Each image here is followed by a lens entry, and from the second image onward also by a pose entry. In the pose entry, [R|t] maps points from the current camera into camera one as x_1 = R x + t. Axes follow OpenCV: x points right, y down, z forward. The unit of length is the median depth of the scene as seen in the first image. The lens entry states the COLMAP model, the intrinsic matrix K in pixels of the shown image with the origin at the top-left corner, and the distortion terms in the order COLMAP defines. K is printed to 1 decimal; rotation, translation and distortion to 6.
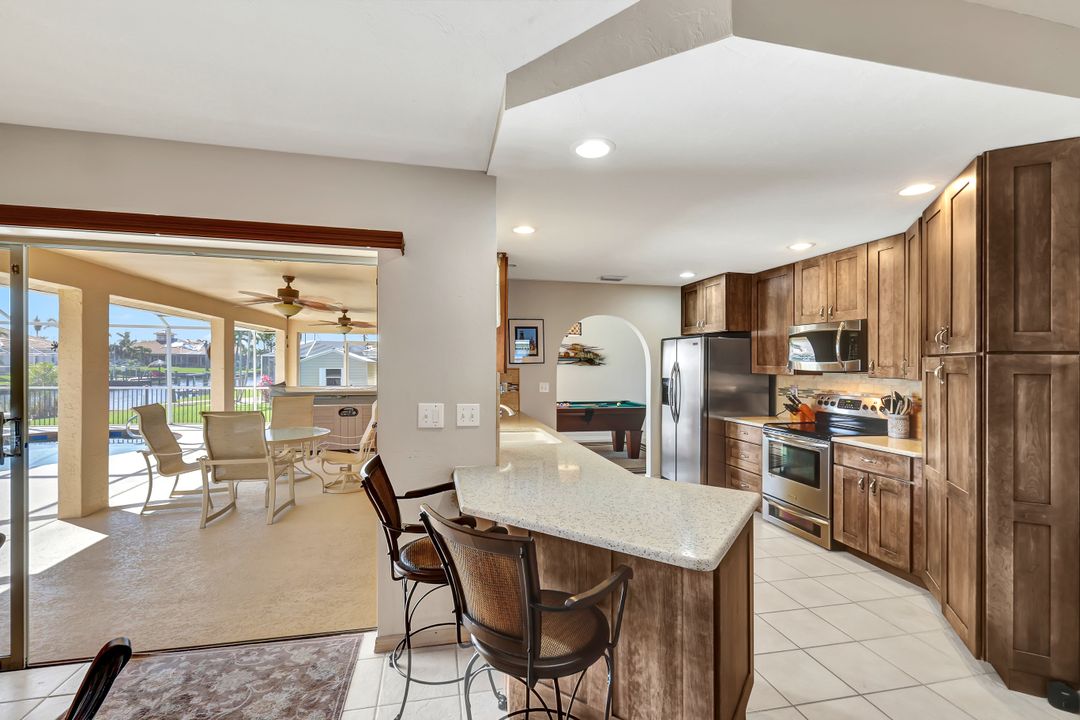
lens RADIAL K [[466.8, 0, 540.6], [0, 466.8, 368.3], [0, 0, 1]] dist [0.001755, 0.000039]
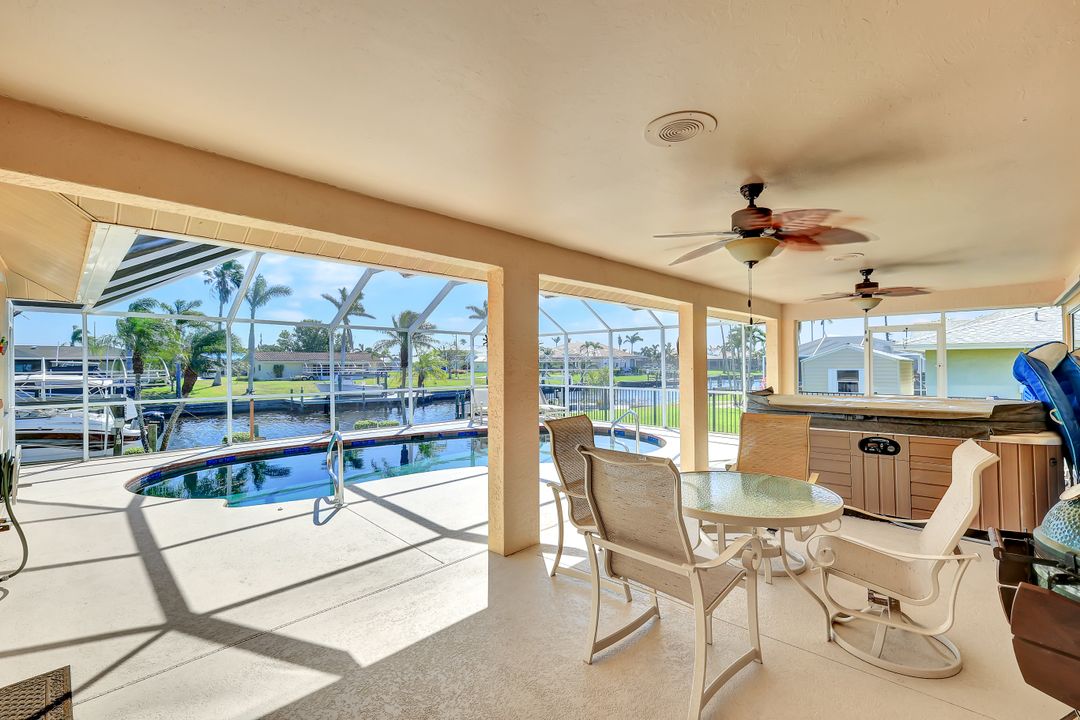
lens RADIAL K [[470.1, 0, 541.3], [0, 470.1, 362.9], [0, 0, 1]] dist [-0.003032, -0.000275]
pose [[0.544223, -0.017411, -0.838760, -0.256749], [0.002422, 0.999813, -0.019183, 0.008772], [0.838937, 0.008408, 0.544164, 0.575943]]
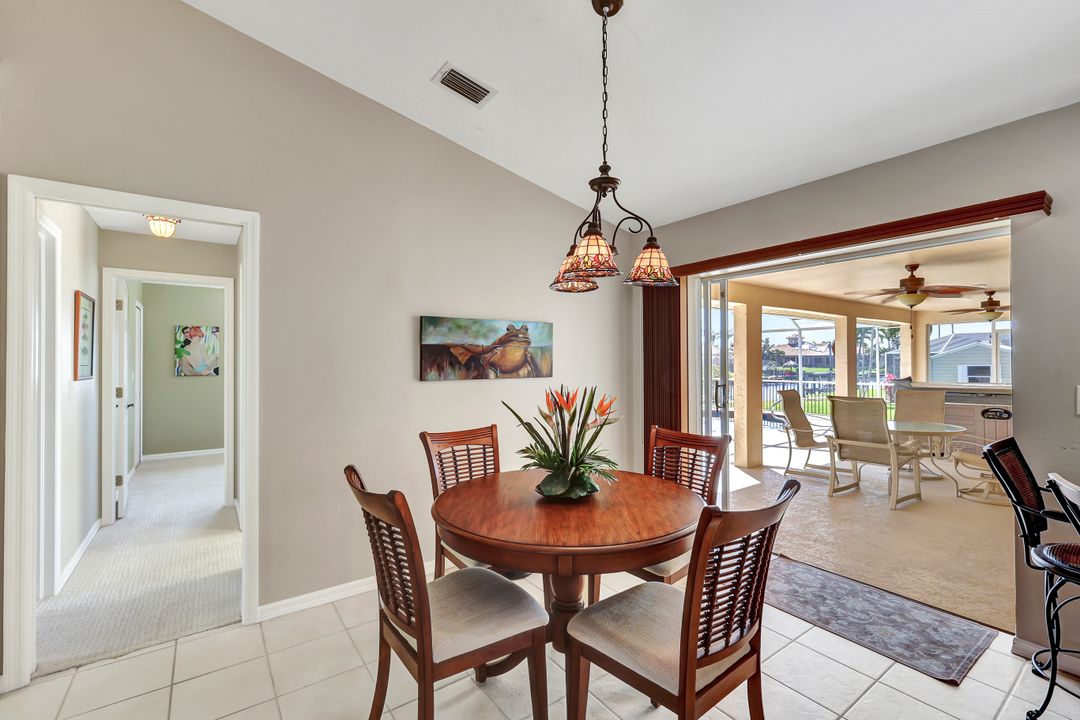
lens RADIAL K [[471.5, 0, 540.0], [0, 471.5, 360.0], [0, 0, 1]] dist [-0.000613, -0.000114]
pose [[0.387814, -0.014920, -0.921617, 0.071012], [-0.002674, 0.999847, -0.017311, 0.022417], [0.921734, 0.009178, 0.387714, -0.107552]]
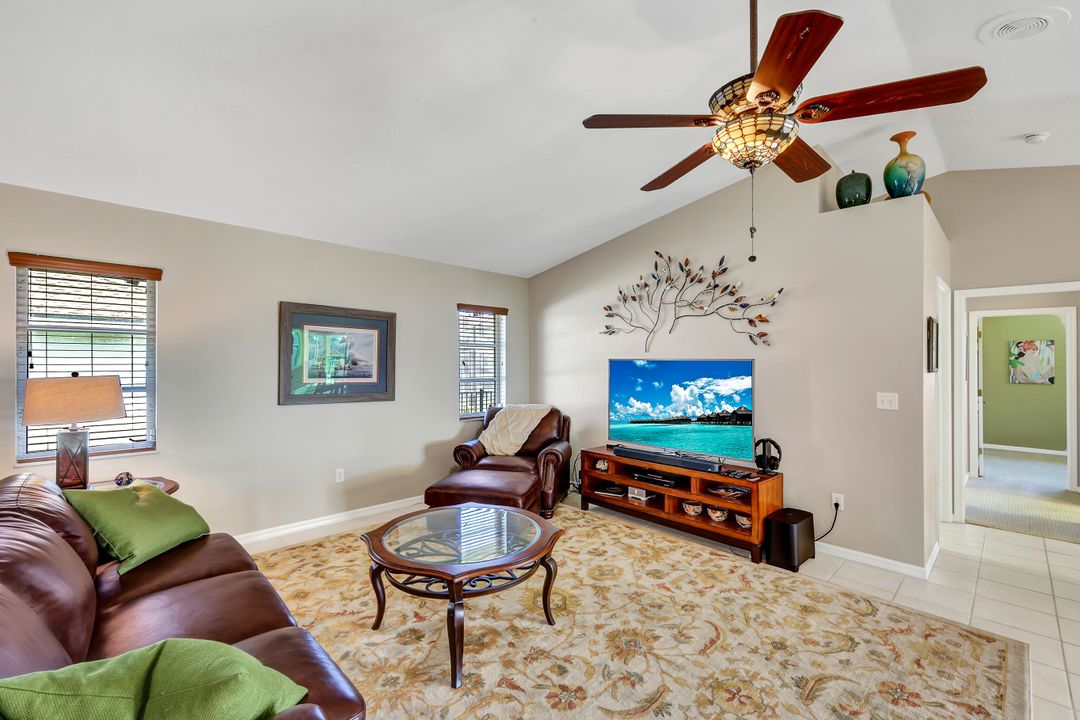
lens RADIAL K [[470.9, 0, 539.2], [0, 470.9, 353.7], [0, 0, 1]] dist [-0.000114, -0.000122]
pose [[-0.850235, -0.029003, -0.525604, 0.632306], [-0.026334, 0.999574, -0.012557, 0.010200], [0.525744, 0.003164, -0.850637, -0.023874]]
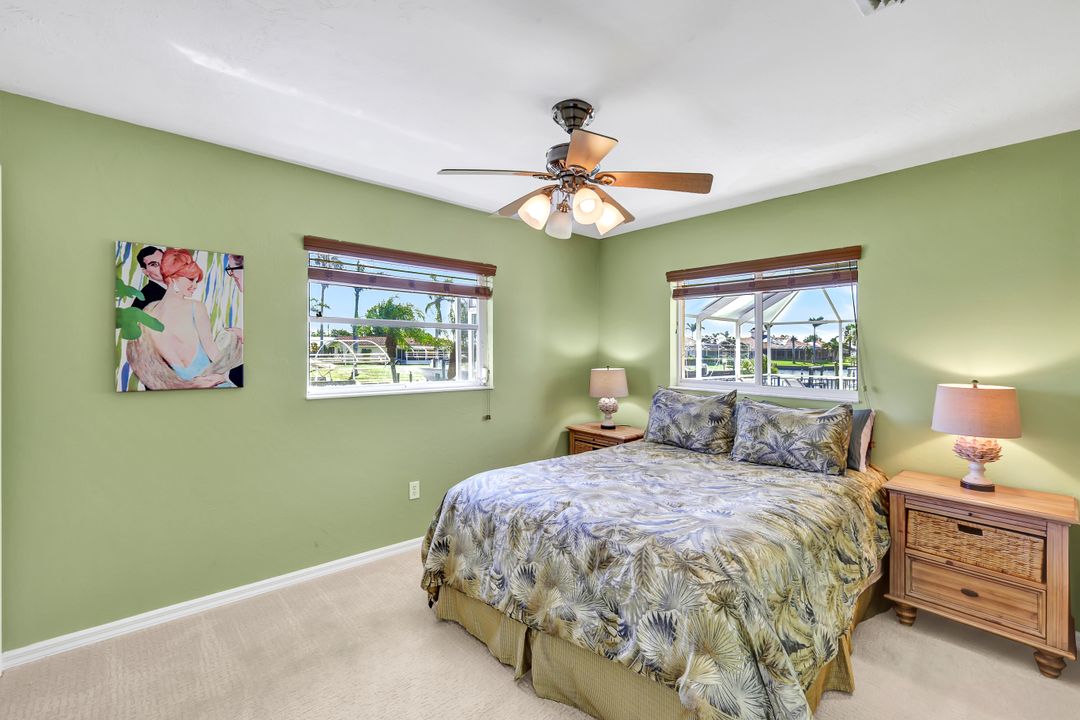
lens RADIAL K [[469.0, 0, 543.6], [0, 469.0, 354.7], [0, 0, 1]] dist [0.000919, 0.000010]
pose [[0.483192, -0.001082, -0.875514, -0.957871], [-0.012451, 0.999890, -0.008107, 0.010645], [0.875426, 0.014818, 0.483125, -0.397035]]
